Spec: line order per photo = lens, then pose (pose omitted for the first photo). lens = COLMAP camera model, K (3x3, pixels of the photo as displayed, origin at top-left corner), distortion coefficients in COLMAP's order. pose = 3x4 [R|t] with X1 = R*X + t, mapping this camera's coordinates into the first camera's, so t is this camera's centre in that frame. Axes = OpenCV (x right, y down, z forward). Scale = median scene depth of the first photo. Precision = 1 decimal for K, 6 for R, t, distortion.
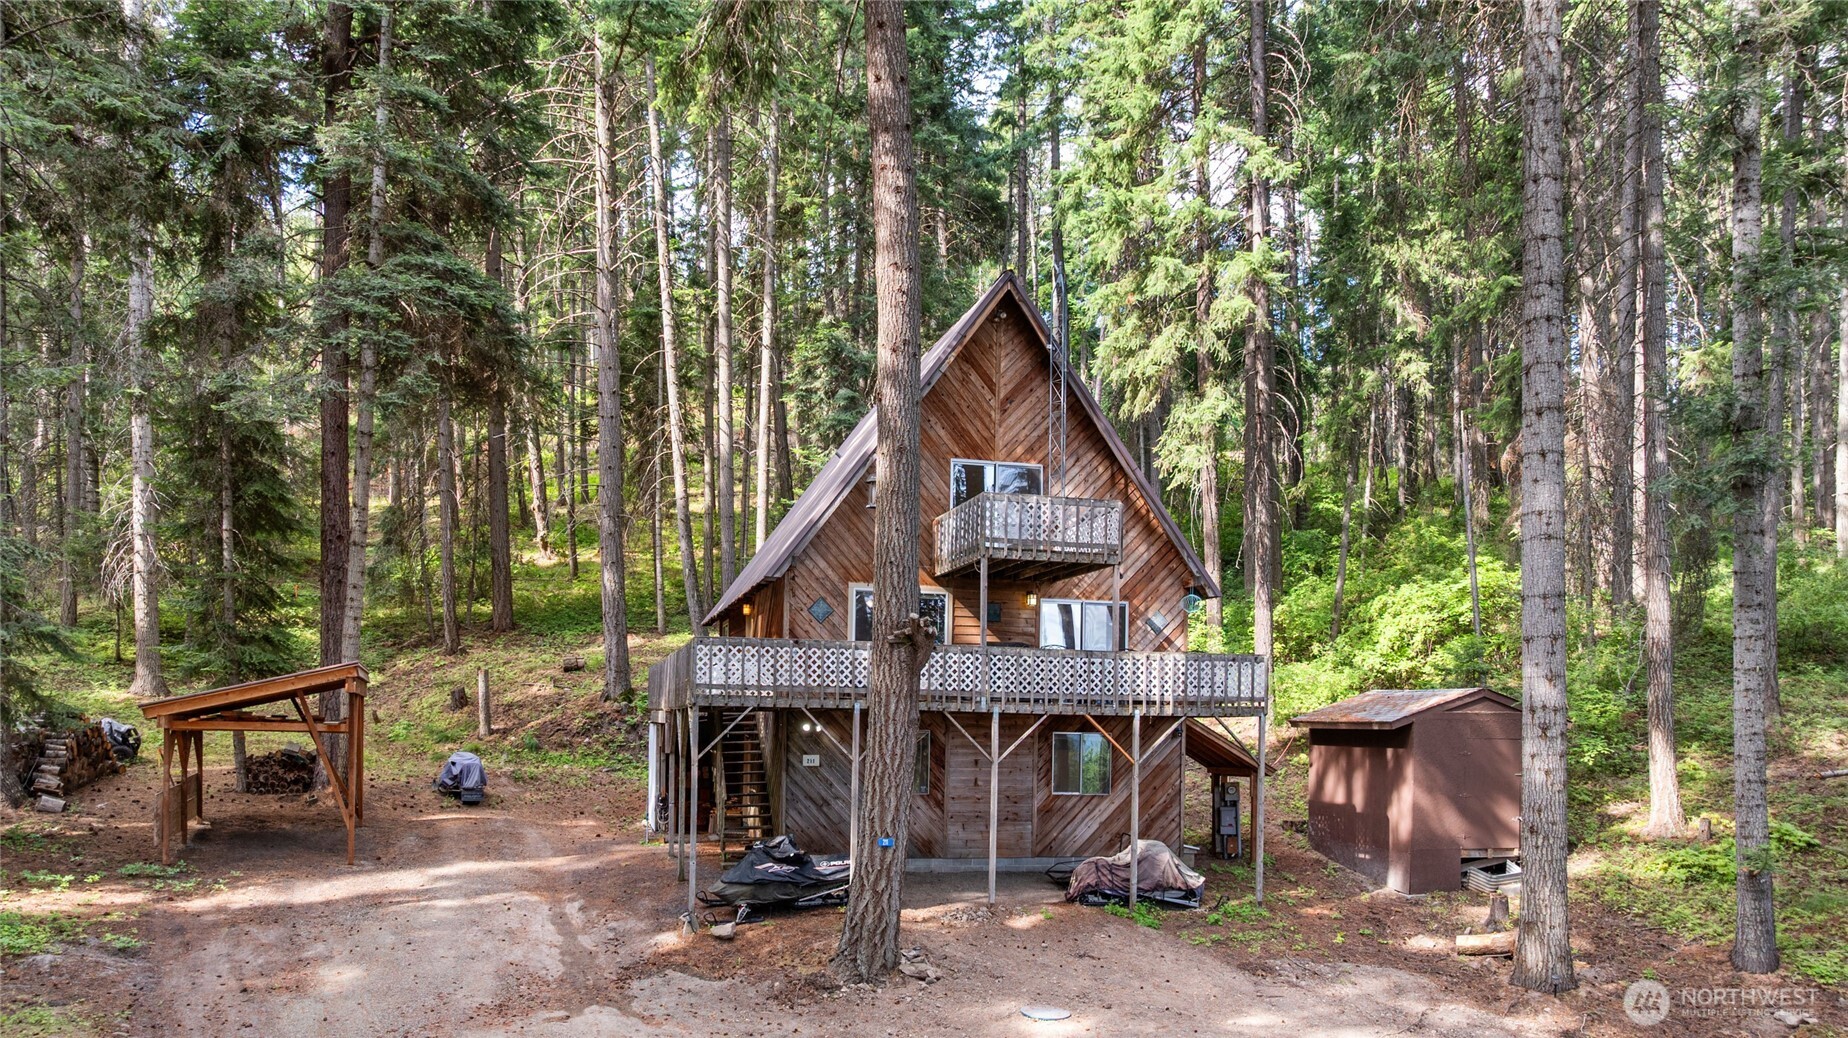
lens RADIAL K [[1331.6, 0, 957.2], [0, 1331.6, 514.4], [0, 0, 1]] dist [0.034691, -0.073462]
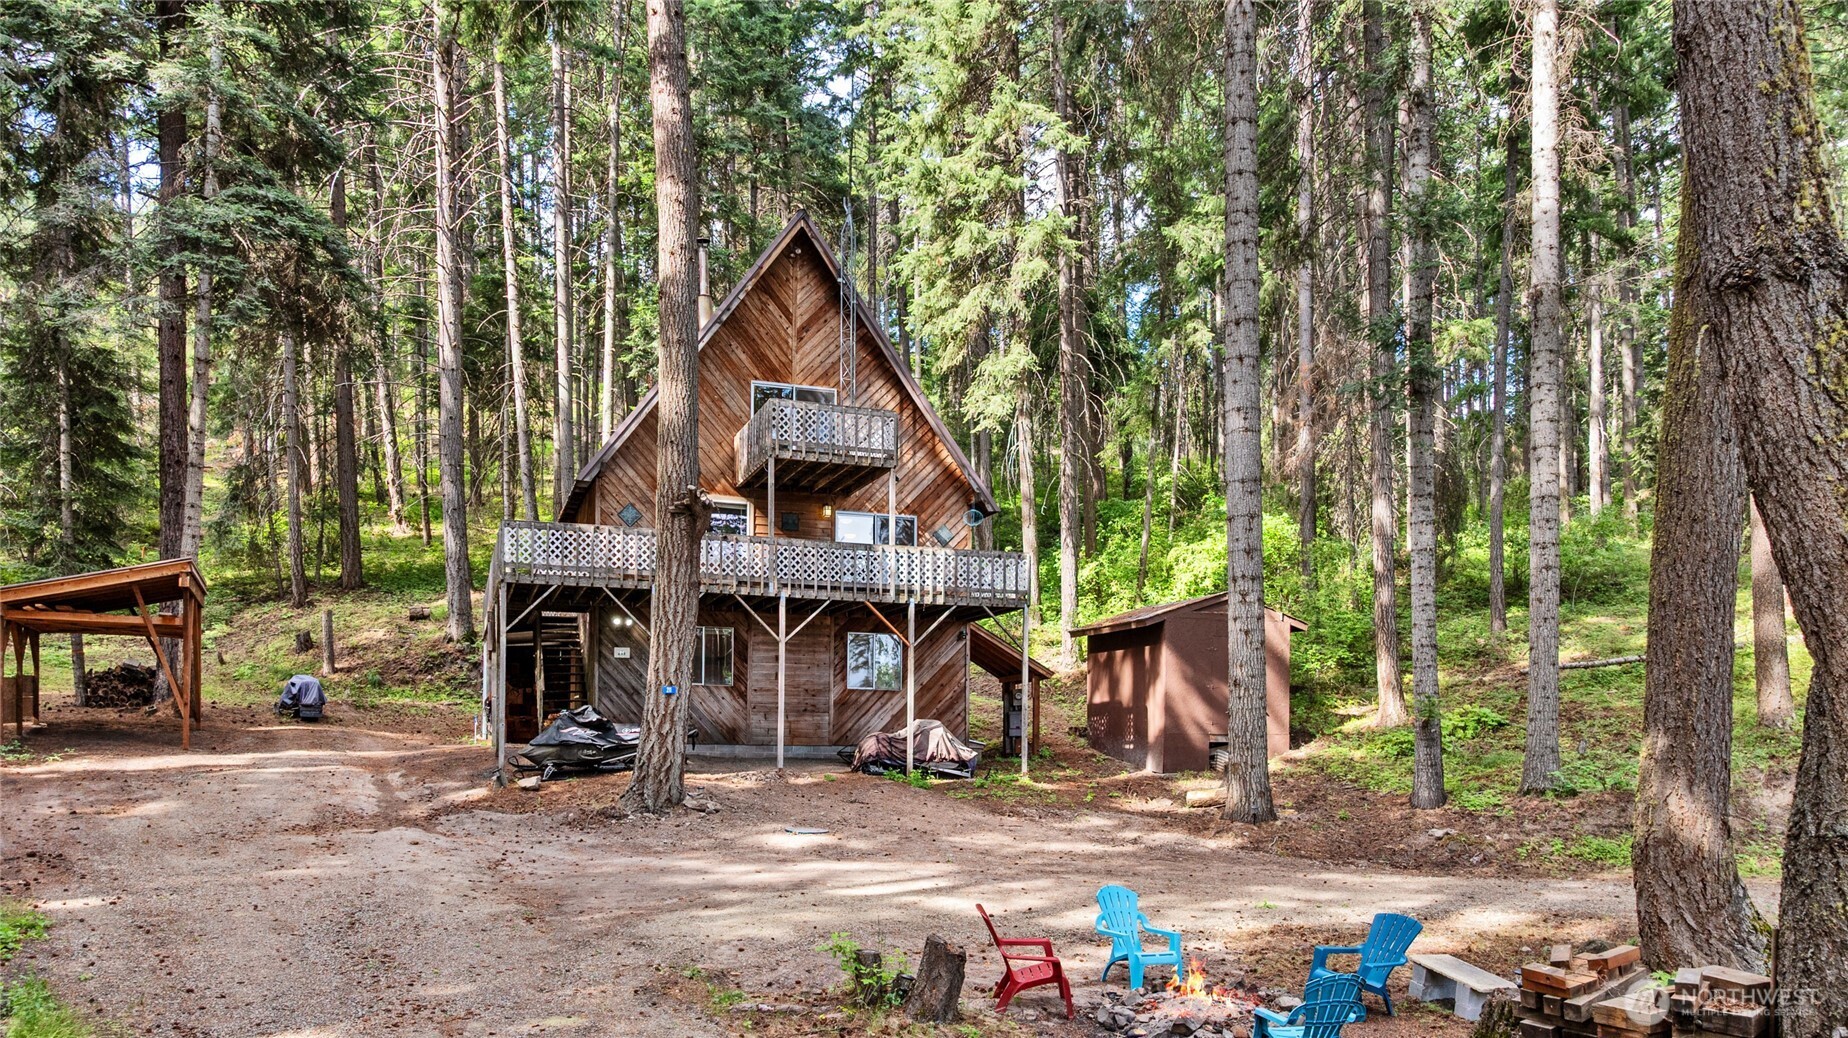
lens RADIAL K [[1292.4, 0, 924.0], [0, 1292.4, 519.0], [0, 0, 1]] dist [0.005181, 0.000483]
pose [[0.996771, 0.000310, 0.080302, 0.049617], [-0.001038, 0.999959, 0.009024, 0.060079], [-0.080295, -0.009078, 0.996730, -0.075667]]
